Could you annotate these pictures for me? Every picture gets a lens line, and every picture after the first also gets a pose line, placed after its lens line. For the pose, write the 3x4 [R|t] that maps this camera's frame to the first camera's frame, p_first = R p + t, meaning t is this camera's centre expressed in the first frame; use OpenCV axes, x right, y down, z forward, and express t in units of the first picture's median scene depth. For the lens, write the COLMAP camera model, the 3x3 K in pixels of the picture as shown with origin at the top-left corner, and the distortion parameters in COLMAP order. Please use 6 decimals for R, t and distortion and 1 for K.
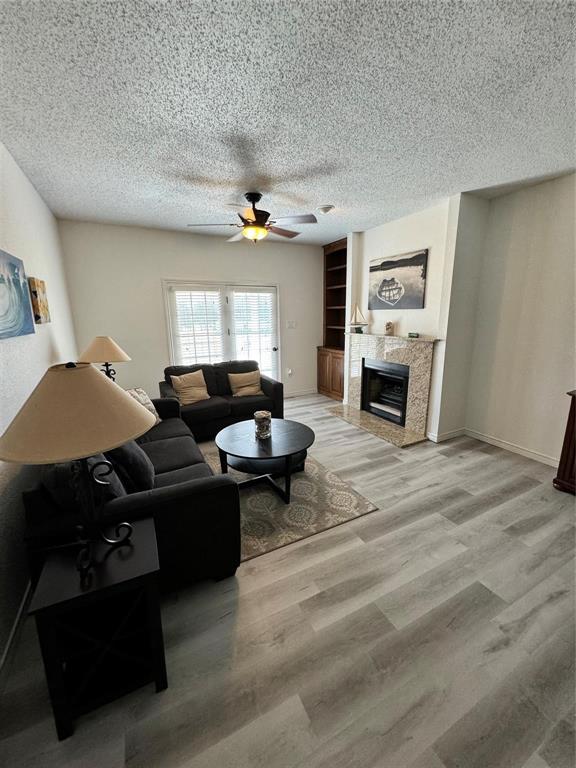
lens RADIAL K [[307.5, 0, 289.2], [0, 307.5, 382.5], [0, 0, 1]] dist [-0.004002, 0.000707]
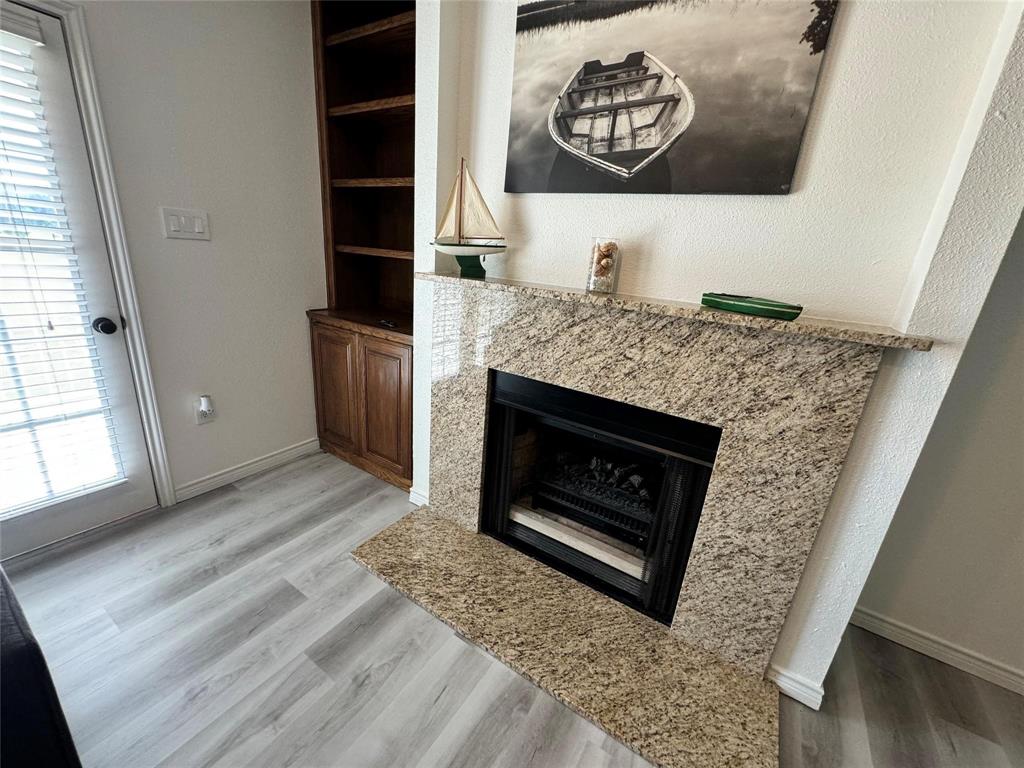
lens RADIAL K [[386.3, 0, 512.0], [0, 386.3, 370.9], [0, 0, 1]] dist [-0.002319, 0.000056]
pose [[0.852032, -0.071934, 0.518523, 0.088807], [0.022043, 0.994565, 0.101754, -0.136769], [-0.523025, -0.075268, 0.848987, 0.830189]]
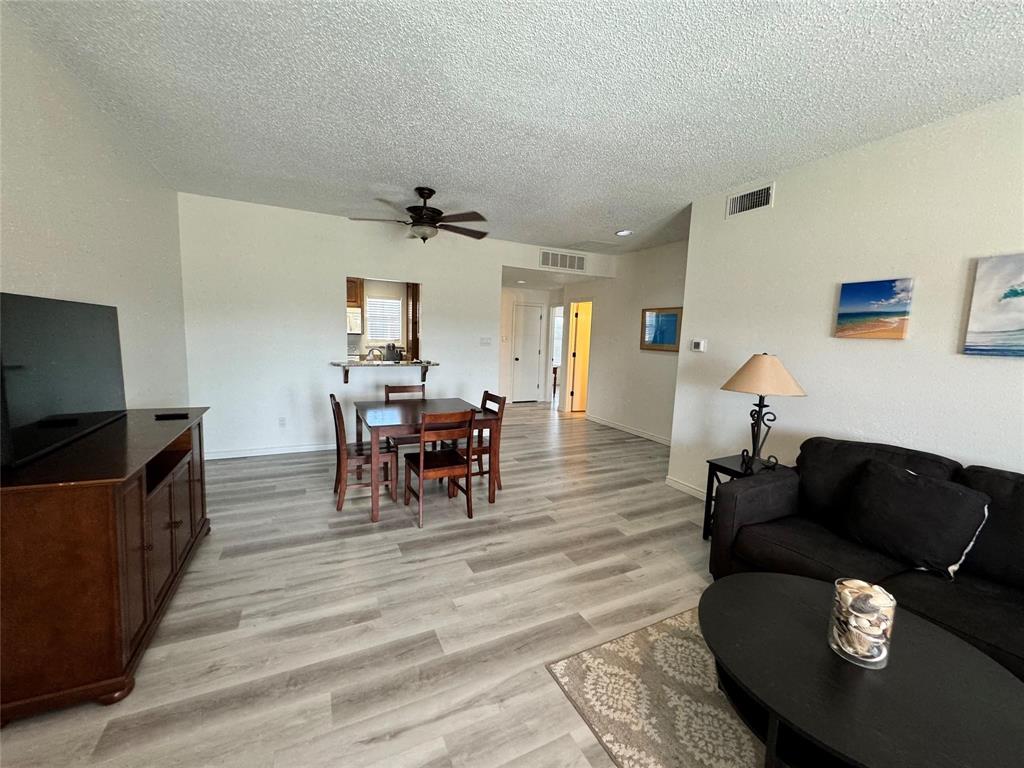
lens RADIAL K [[410.0, 0, 510.6], [0, 410.0, 381.5], [0, 0, 1]] dist [-0.004002, 0.000707]
pose [[-0.999570, -0.025580, 0.014354, 0.228315], [-0.019484, 0.944836, 0.326964, -0.195238], [-0.021926, 0.326544, -0.944928, 0.978328]]
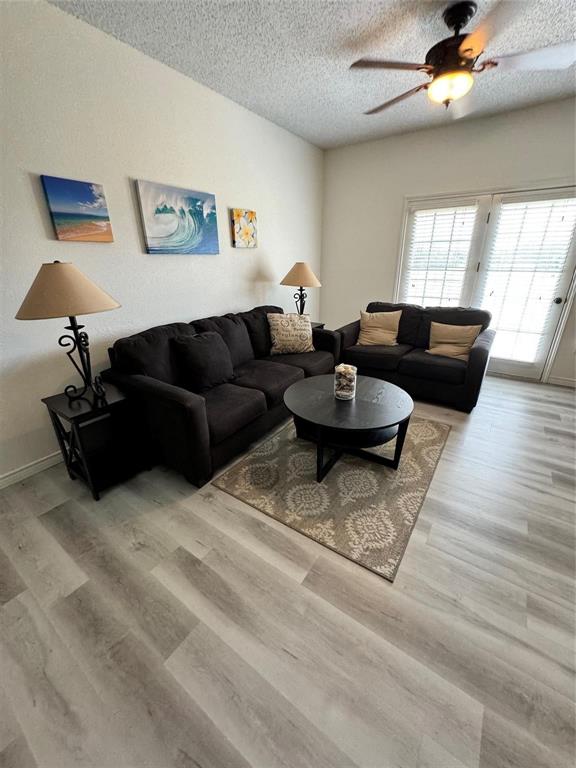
lens RADIAL K [[307.5, 0, 289.2], [0, 307.5, 382.5], [0, 0, 1]] dist [-0.004002, 0.000707]
pose [[0.472424, 0.337088, -0.814363, 0.345718], [-0.187121, 0.941269, 0.281067, -0.038990], [0.861279, 0.019602, 0.507754, 0.345908]]
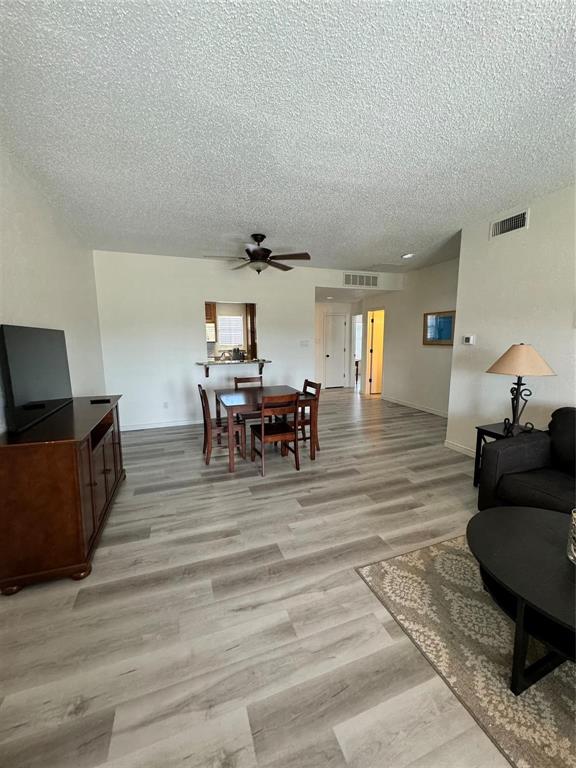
lens RADIAL K [[307.5, 0, 289.2], [0, 307.5, 382.5], [0, 0, 1]] dist [-0.004002, 0.000707]
pose [[-0.992368, 0.001037, 0.123310, 0.231446], [0.044724, 0.934906, 0.352066, -0.201706], [-0.114918, 0.354894, -0.927817, 1.010413]]
